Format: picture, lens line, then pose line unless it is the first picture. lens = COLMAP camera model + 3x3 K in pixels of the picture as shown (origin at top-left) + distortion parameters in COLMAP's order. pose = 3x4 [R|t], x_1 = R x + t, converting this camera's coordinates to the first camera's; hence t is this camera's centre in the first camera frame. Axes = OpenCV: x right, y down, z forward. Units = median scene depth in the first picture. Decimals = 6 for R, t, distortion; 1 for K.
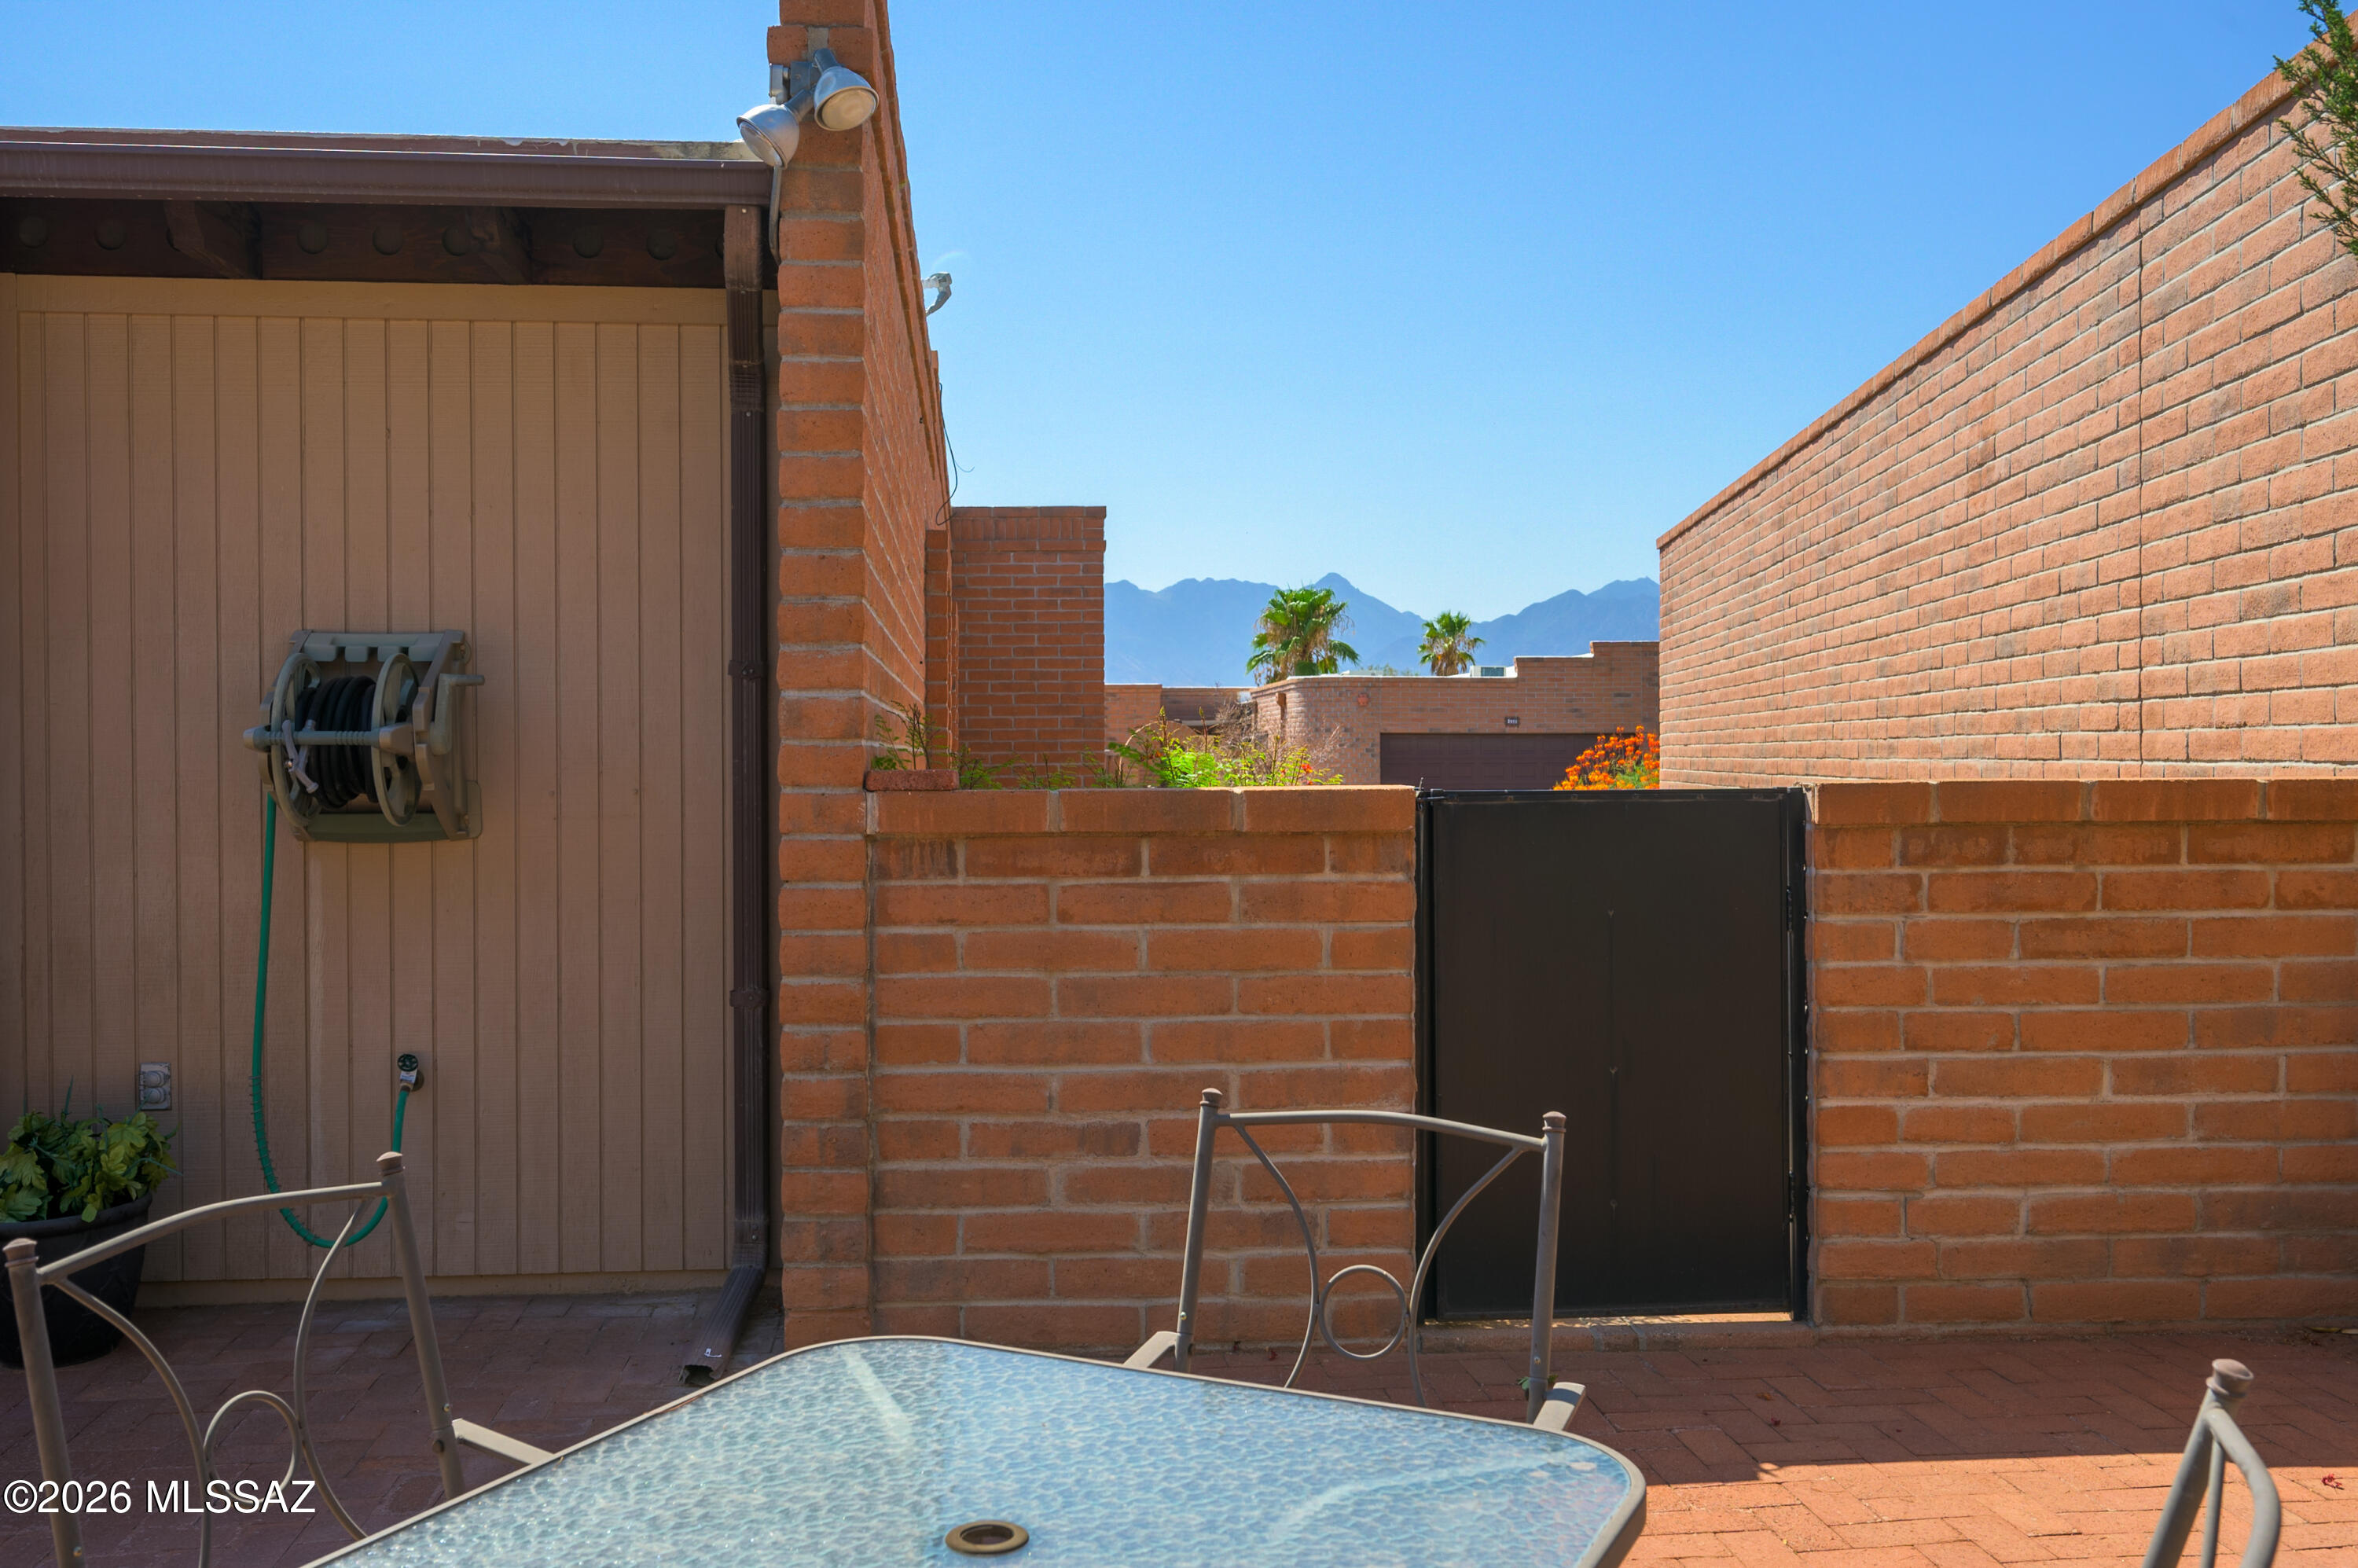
lens RADIAL K [[2068.2, 0, 1179.0], [0, 2068.2, 773.9], [0, 0, 1]] dist [-0.000764, -0.008599]
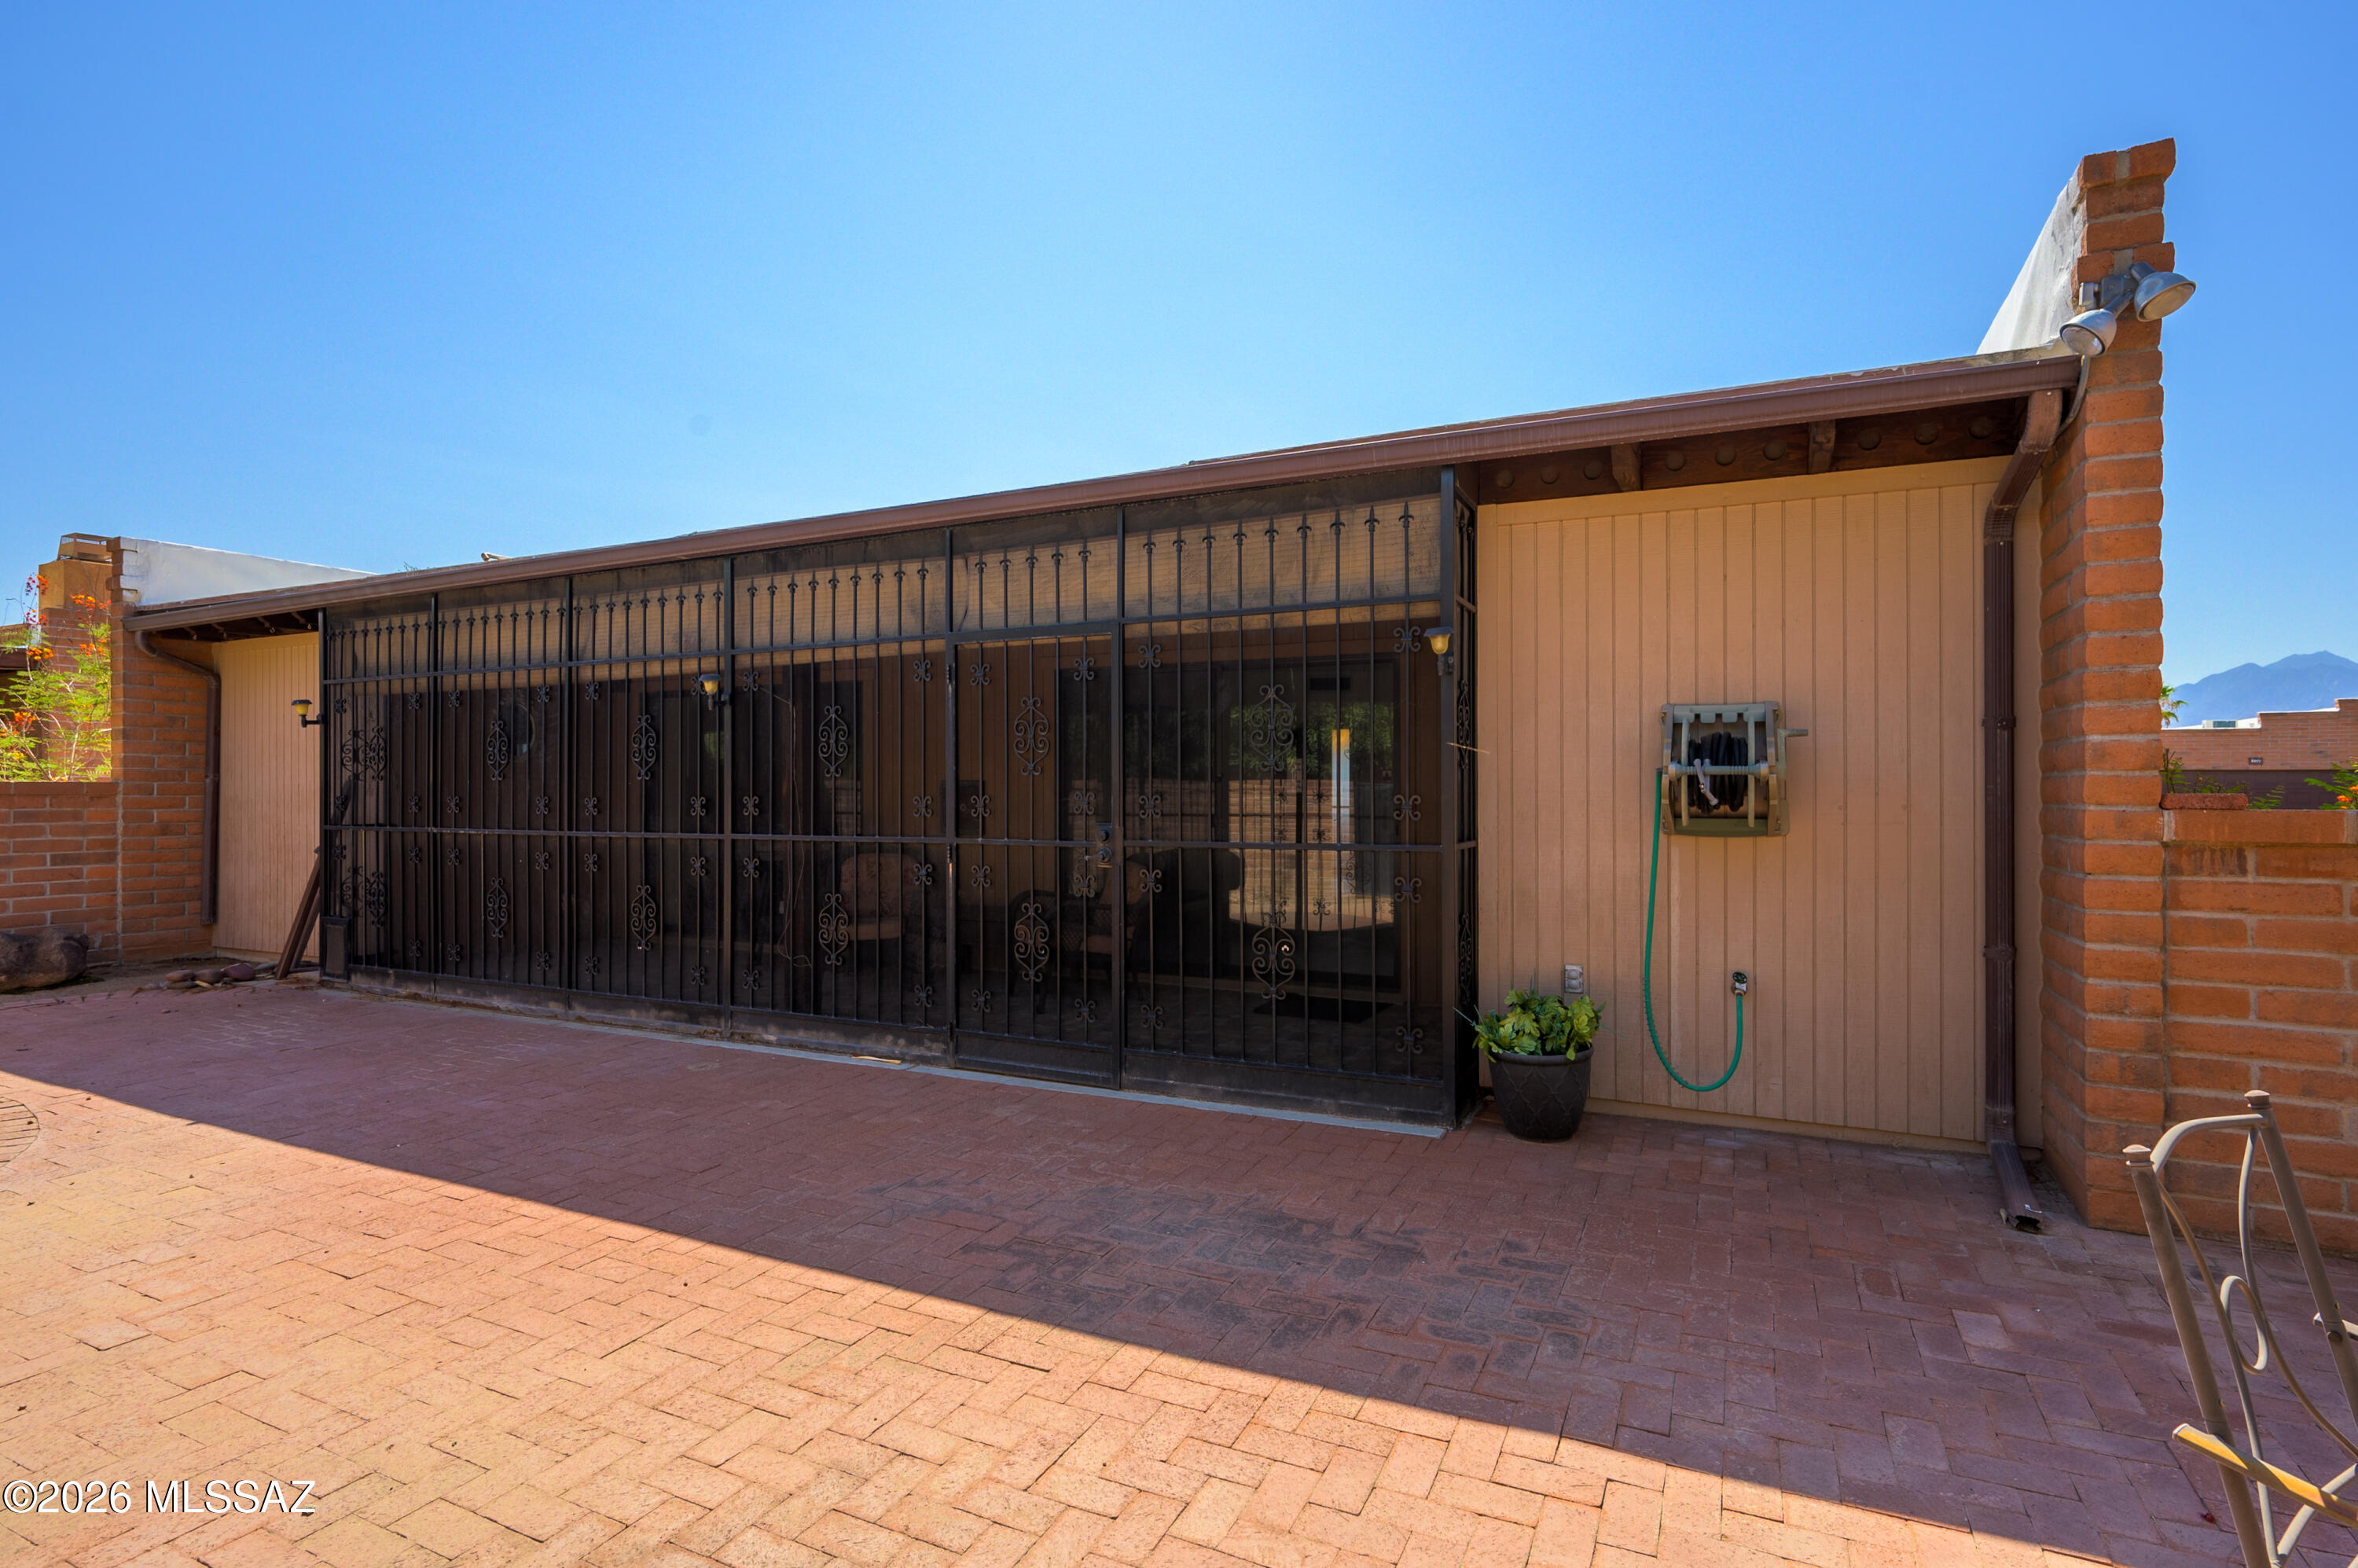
lens RADIAL K [[1162.7, 0, 1179.0], [0, 1162.7, 784.0], [0, 0, 1]] dist [-0.000213, 0.000288]
pose [[0.862519, 0.003997, -0.506010, -0.317887], [-0.008599, 0.999940, -0.006758, 0.002565], [0.505952, 0.010180, 0.862501, 0.024677]]
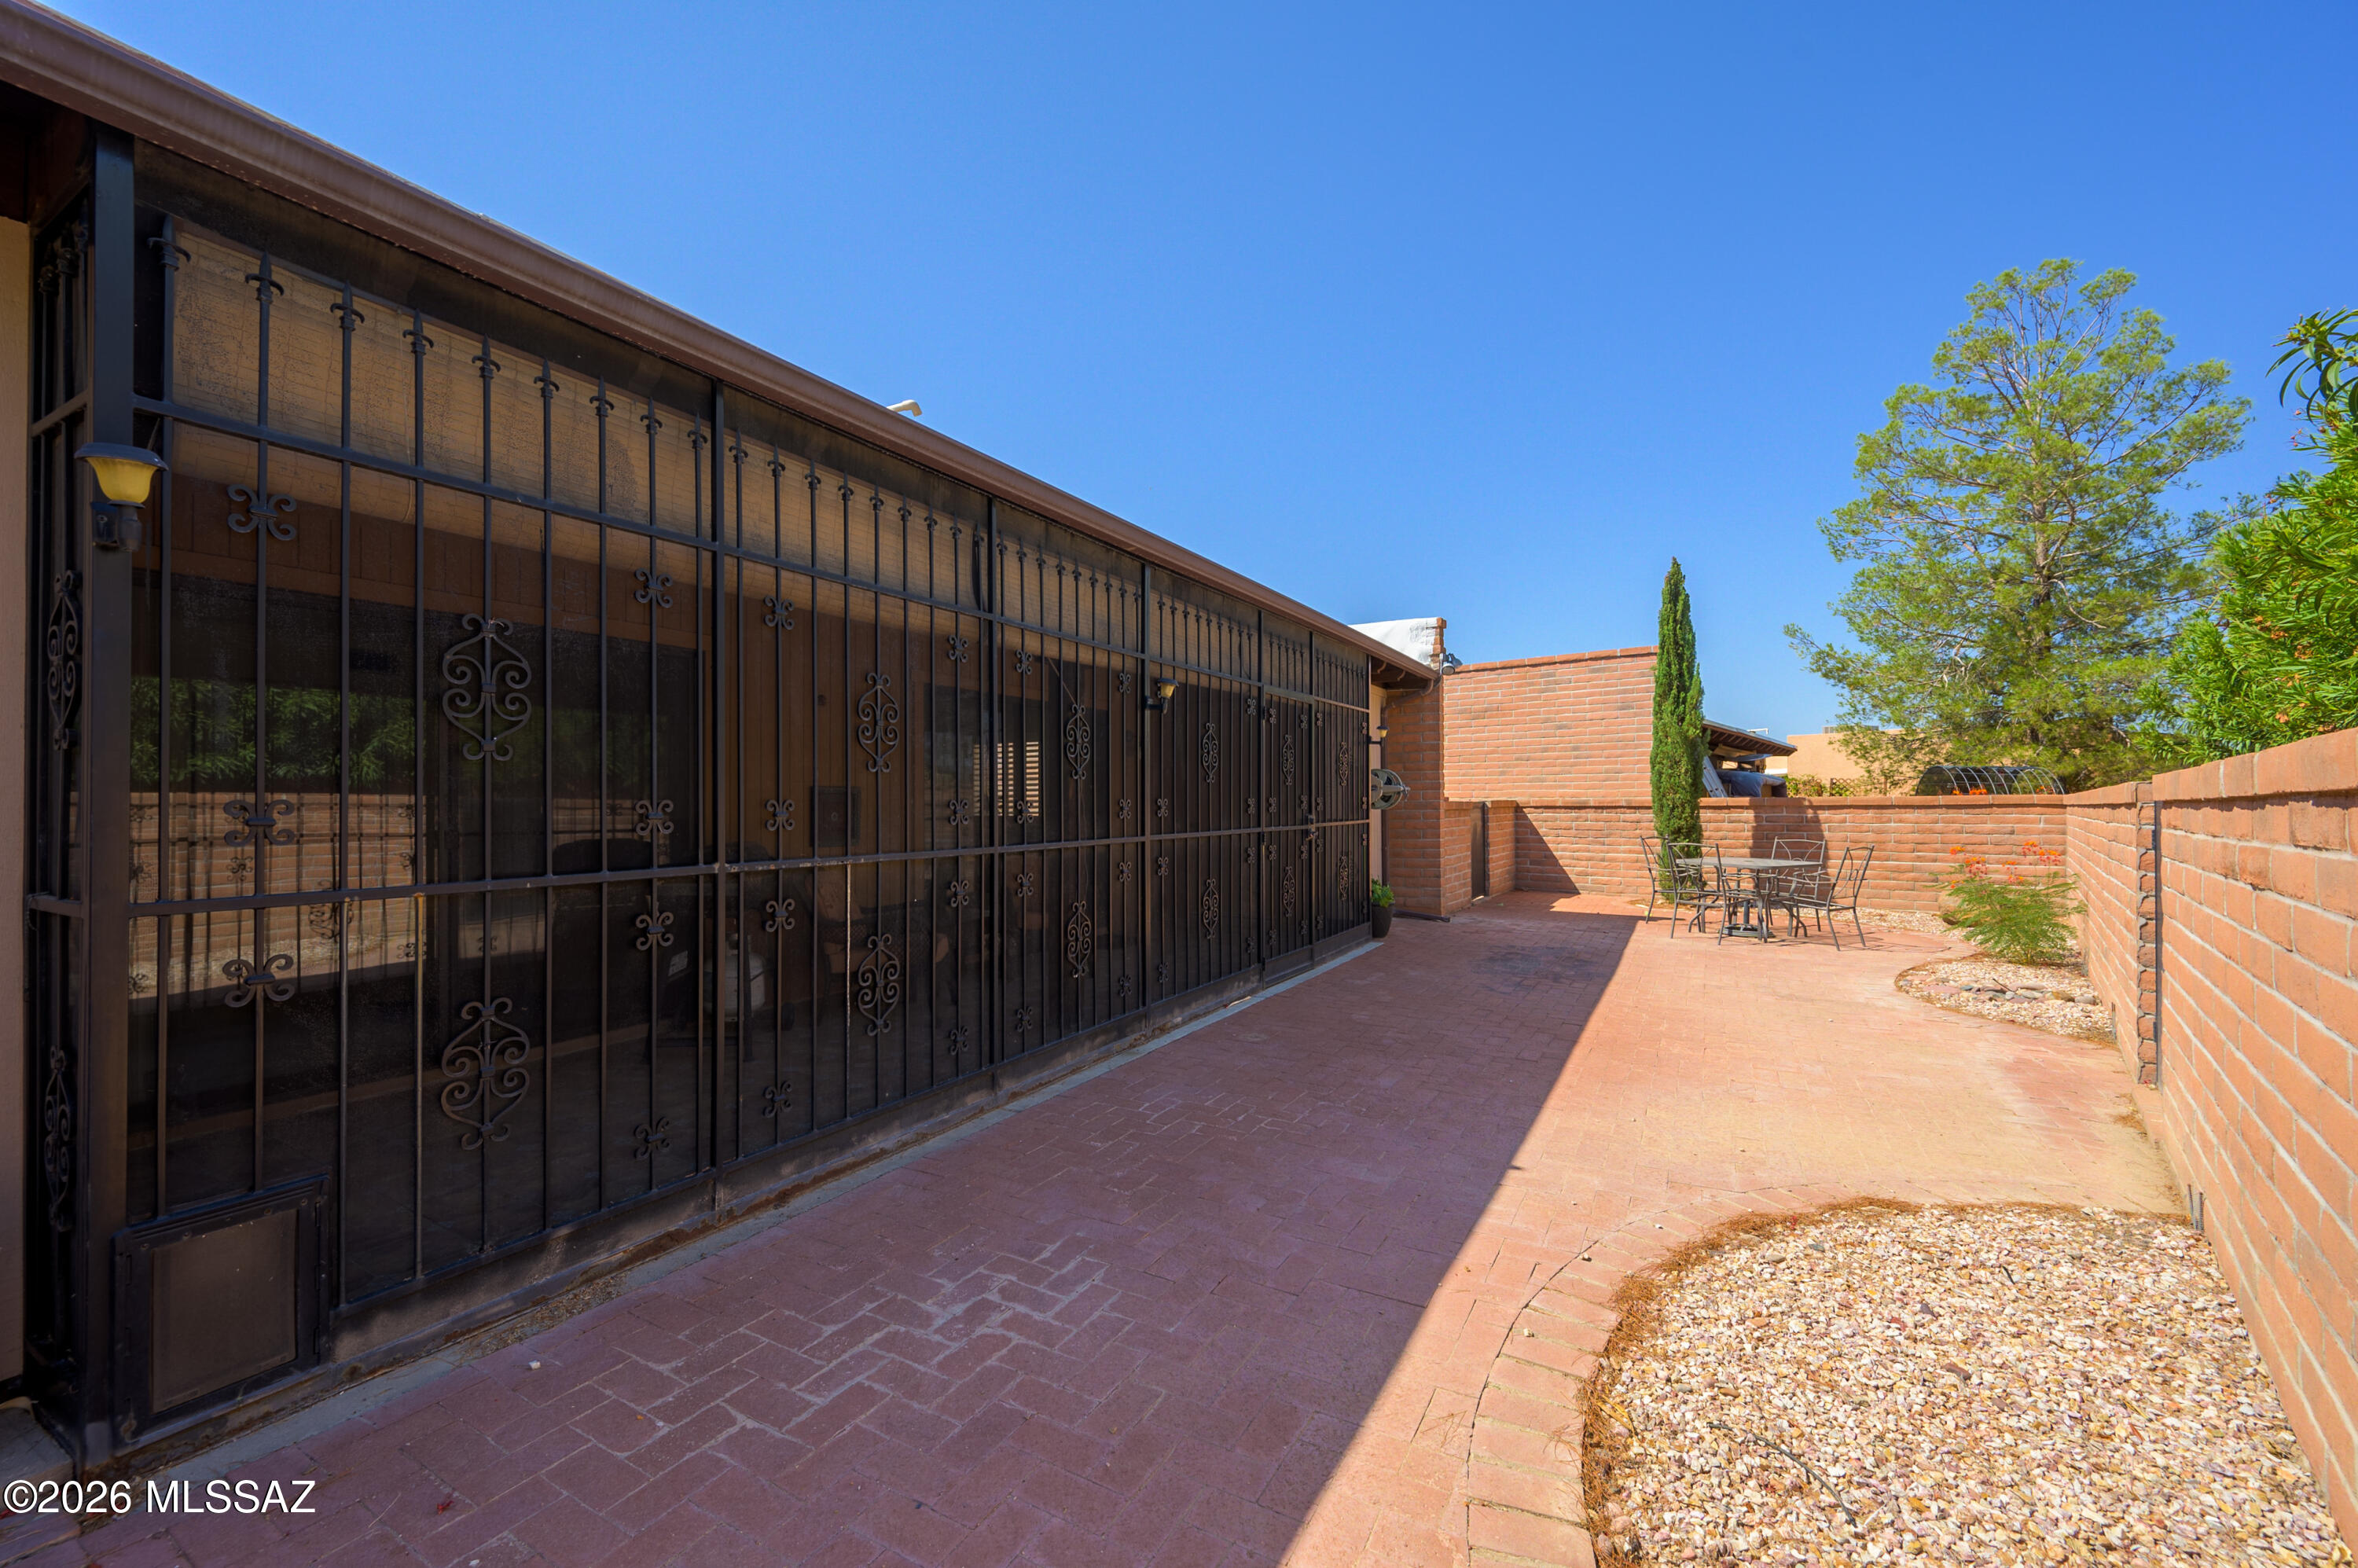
lens RADIAL K [[939.2, 0, 1179.0], [0, 939.2, 784.0], [0, 0, 1]] dist [0.000236, 0.000009]
pose [[0.569956, 0.012011, 0.821588, -0.735909], [0.012079, 0.999663, -0.022994, 0.006379], [-0.821587, 0.023029, 0.569618, 0.073909]]
